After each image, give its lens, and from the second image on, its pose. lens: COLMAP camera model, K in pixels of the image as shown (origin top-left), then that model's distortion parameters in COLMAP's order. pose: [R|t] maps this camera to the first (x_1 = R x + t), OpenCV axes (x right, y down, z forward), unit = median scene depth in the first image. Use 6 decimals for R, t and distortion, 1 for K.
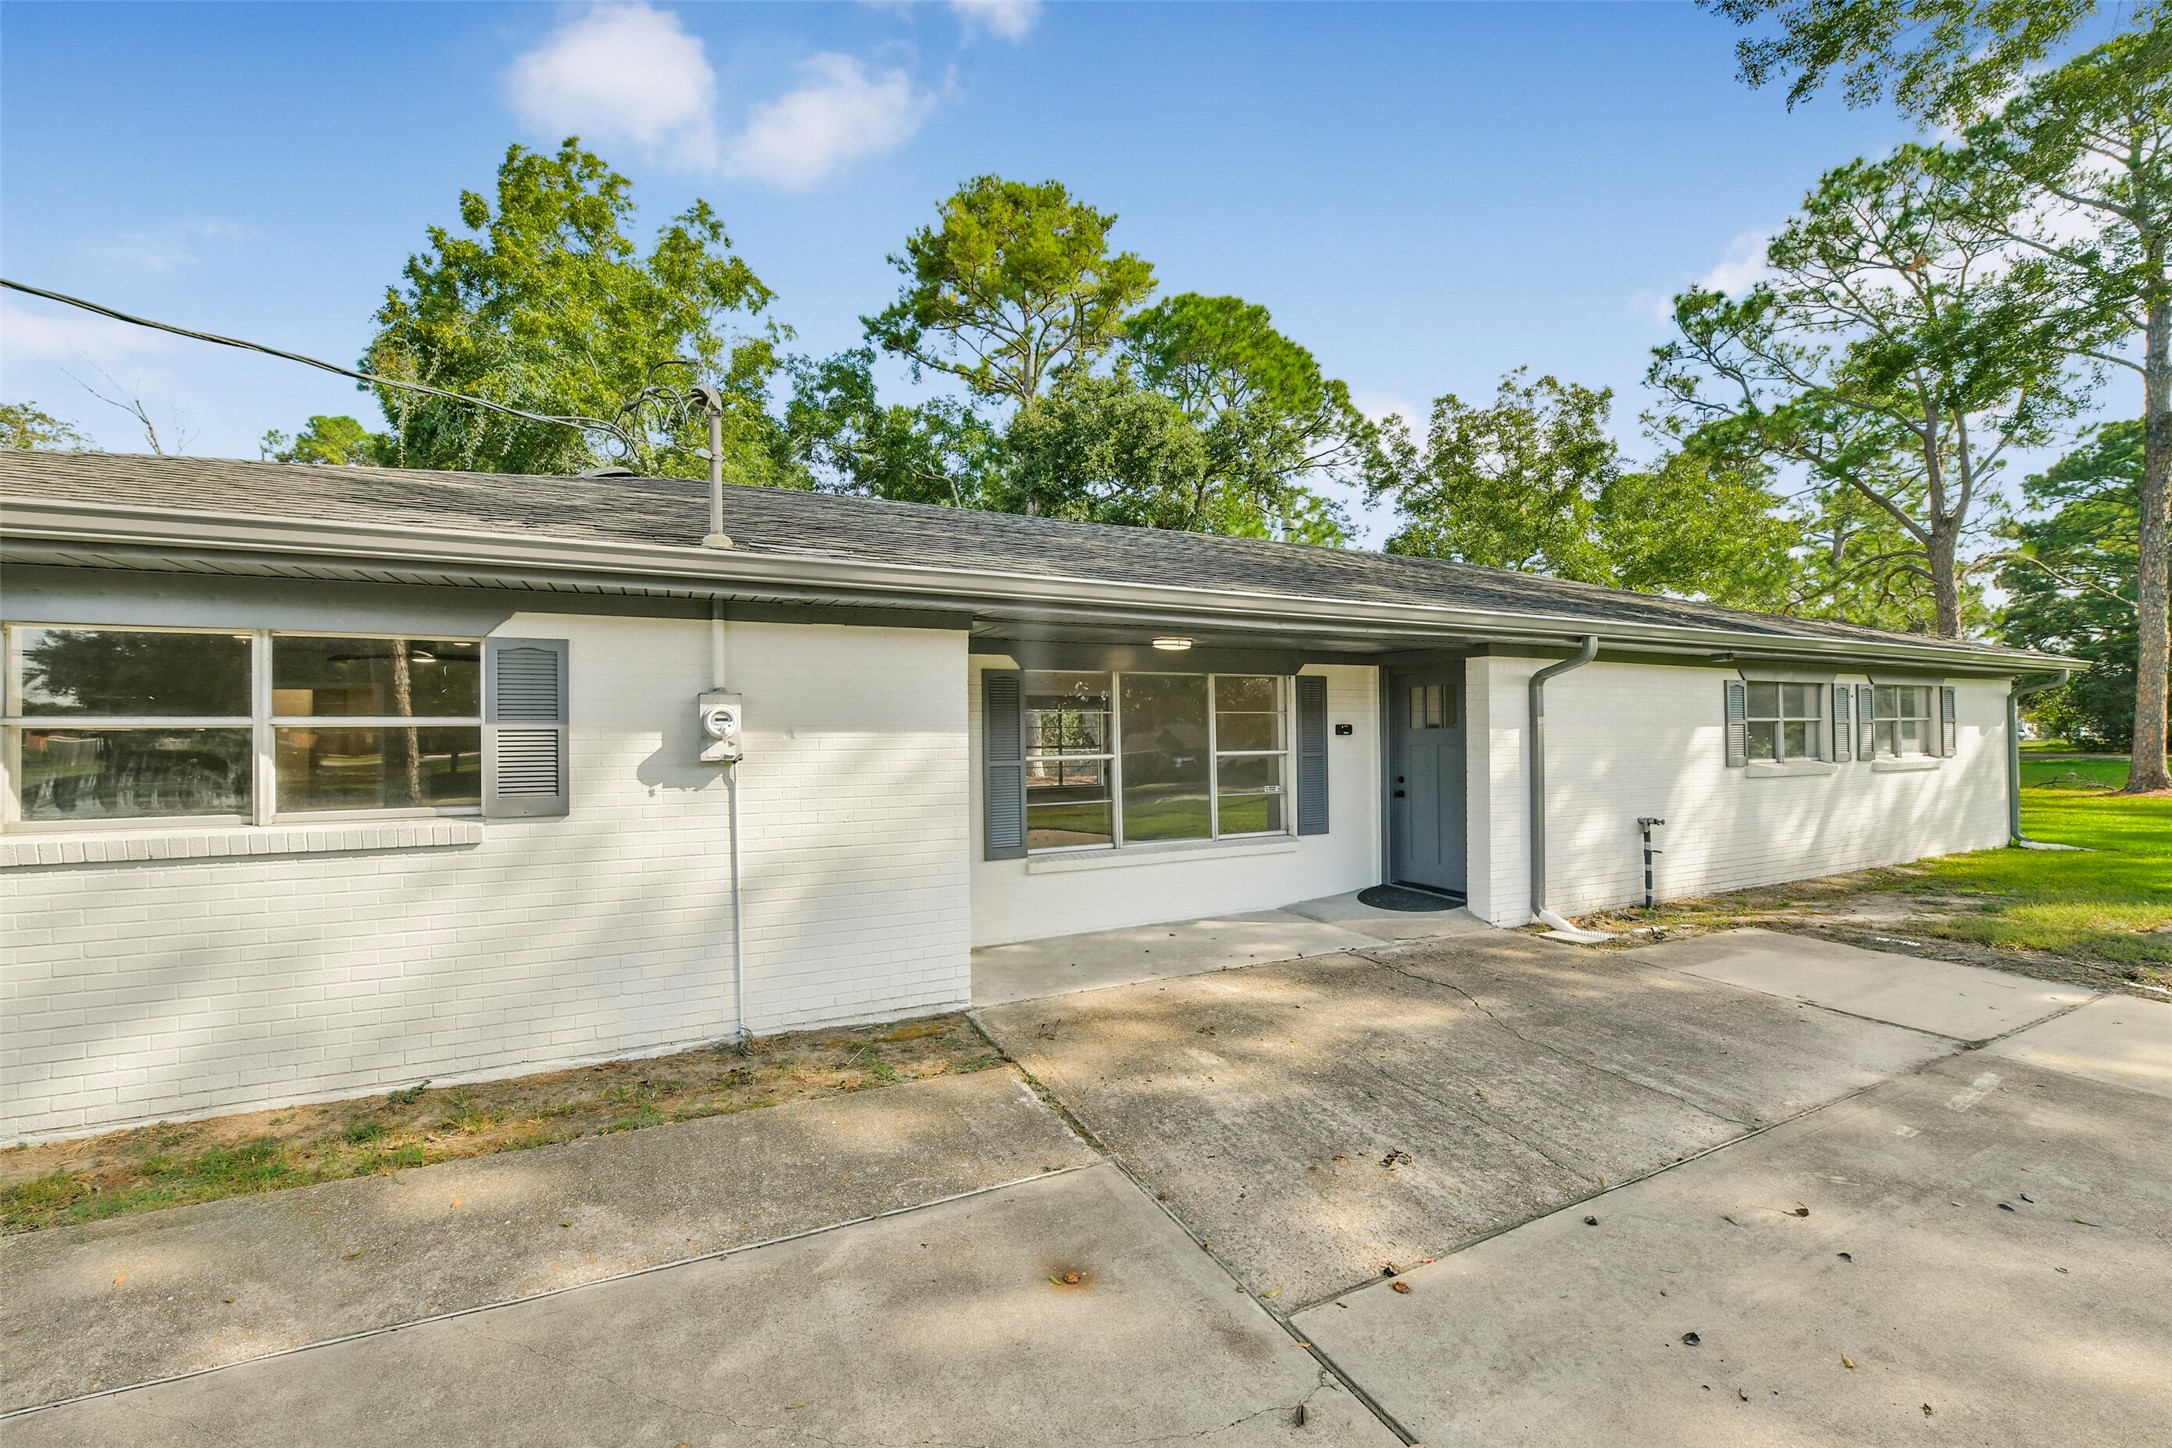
lens RADIAL K [[870.5, 0, 1084.9], [0, 870.5, 720.2], [0, 0, 1]] dist [-0.003277, -0.000004]
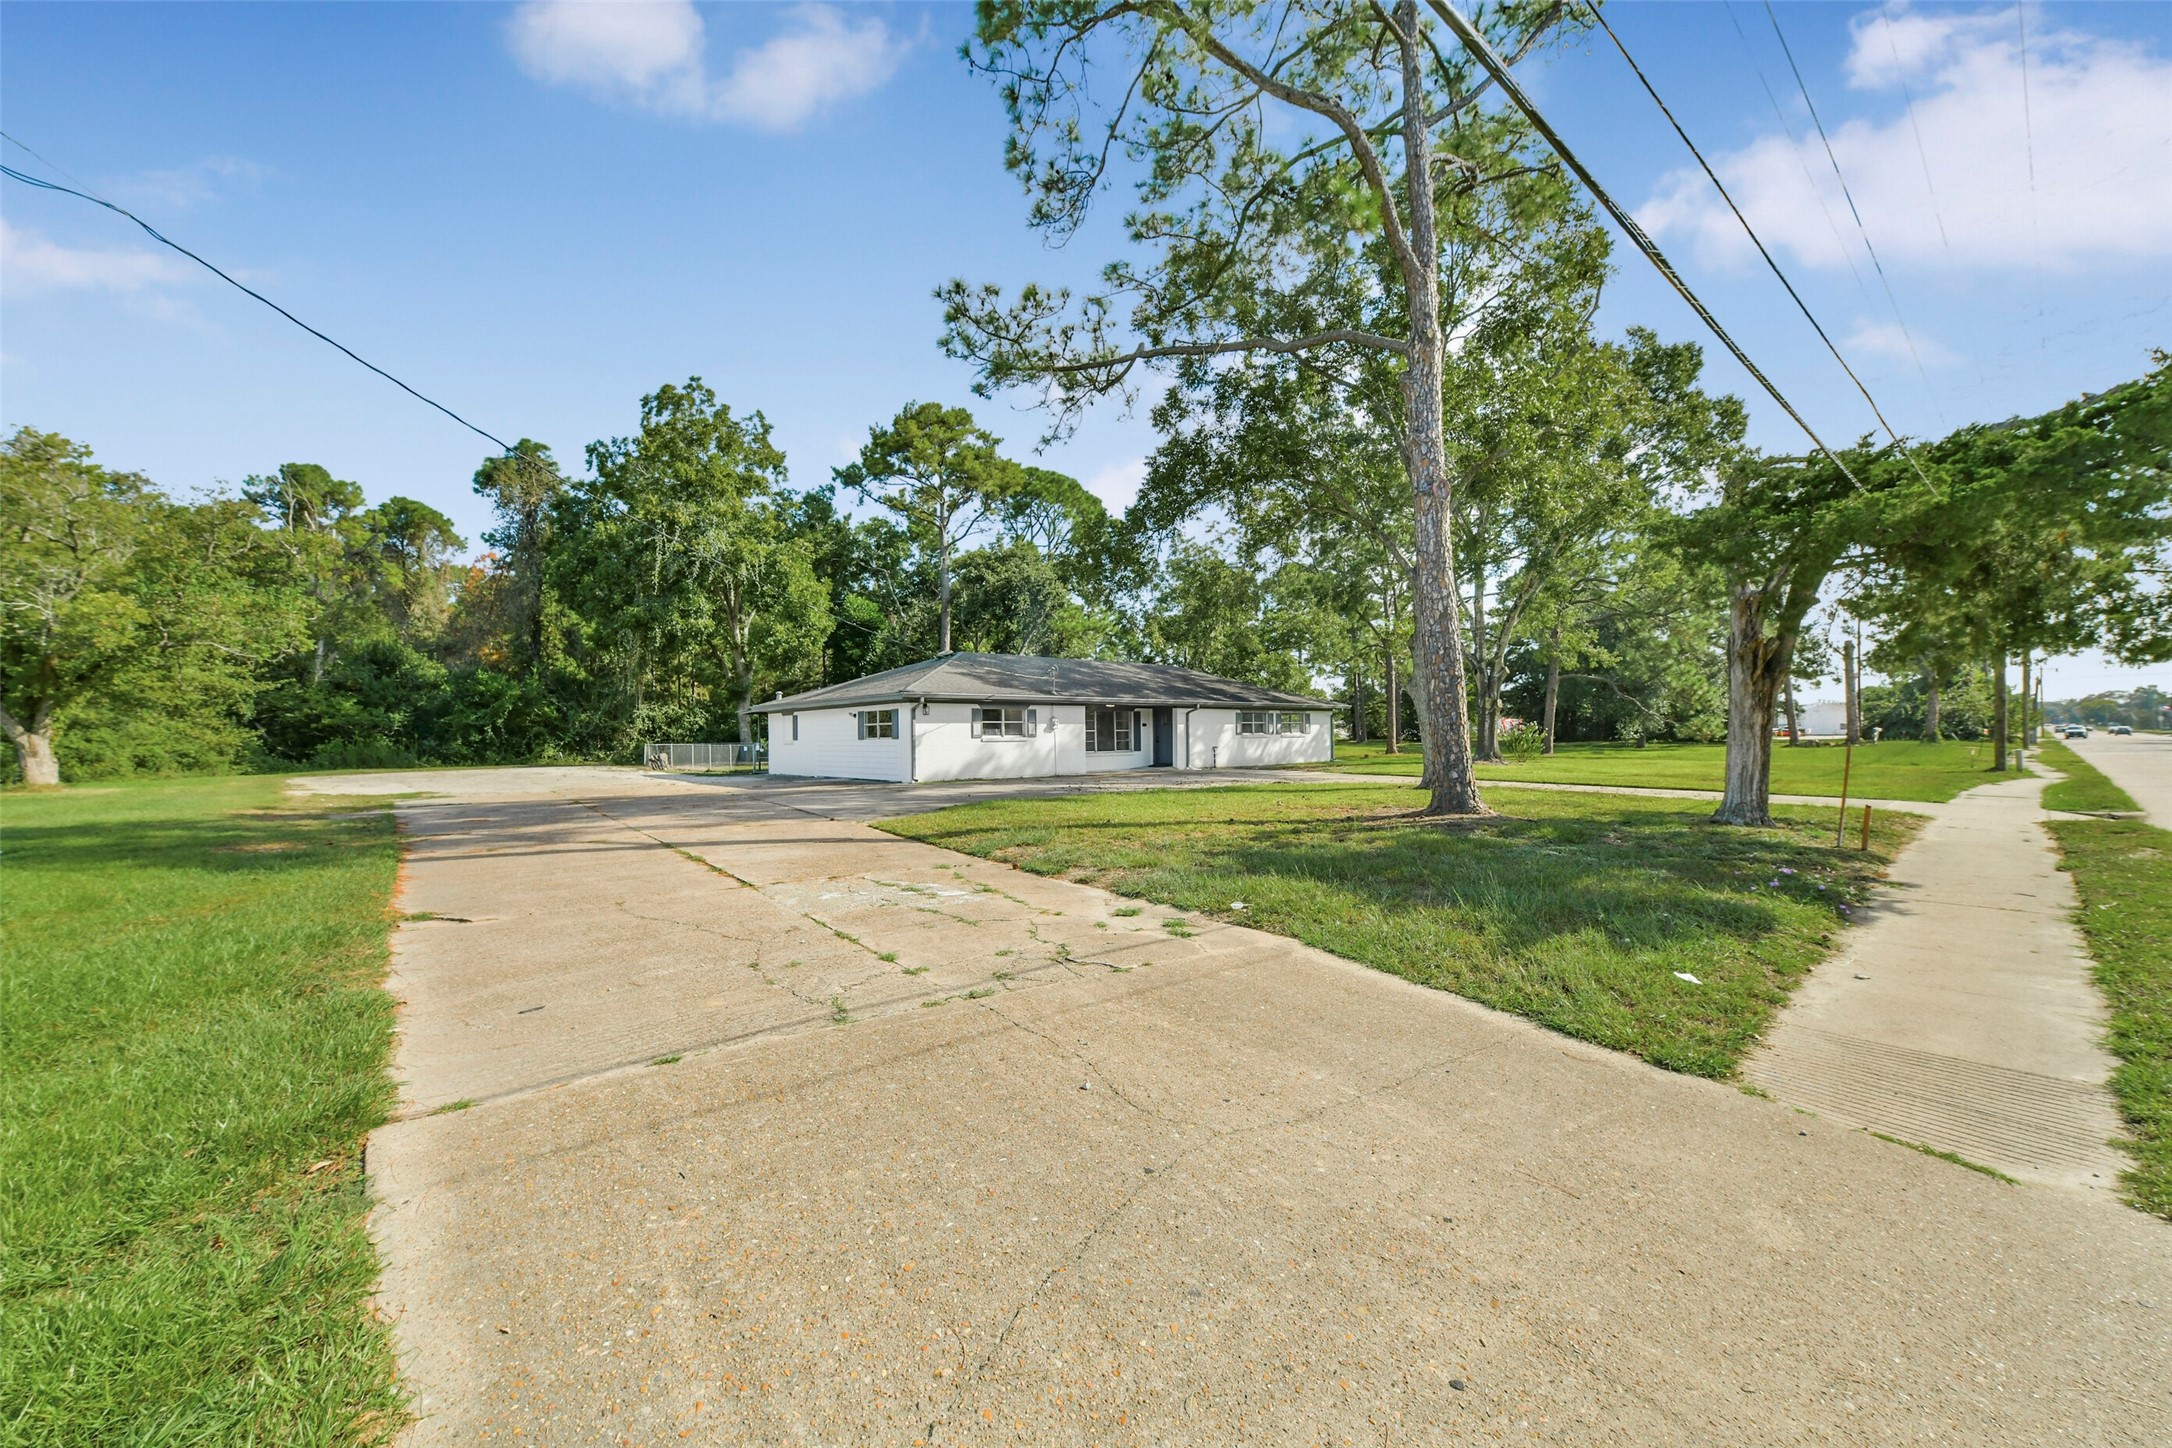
lens RADIAL K [[870.5, 0, 1083.4], [0, 870.5, 727.7], [0, 0, 1]] dist [-0.003277, -0.000004]
pose [[0.961859, 0.002446, 0.273534, -0.969949], [-0.003204, 0.999992, 0.002327, 0.015678], [-0.273526, -0.003115, 0.961860, -2.519890]]
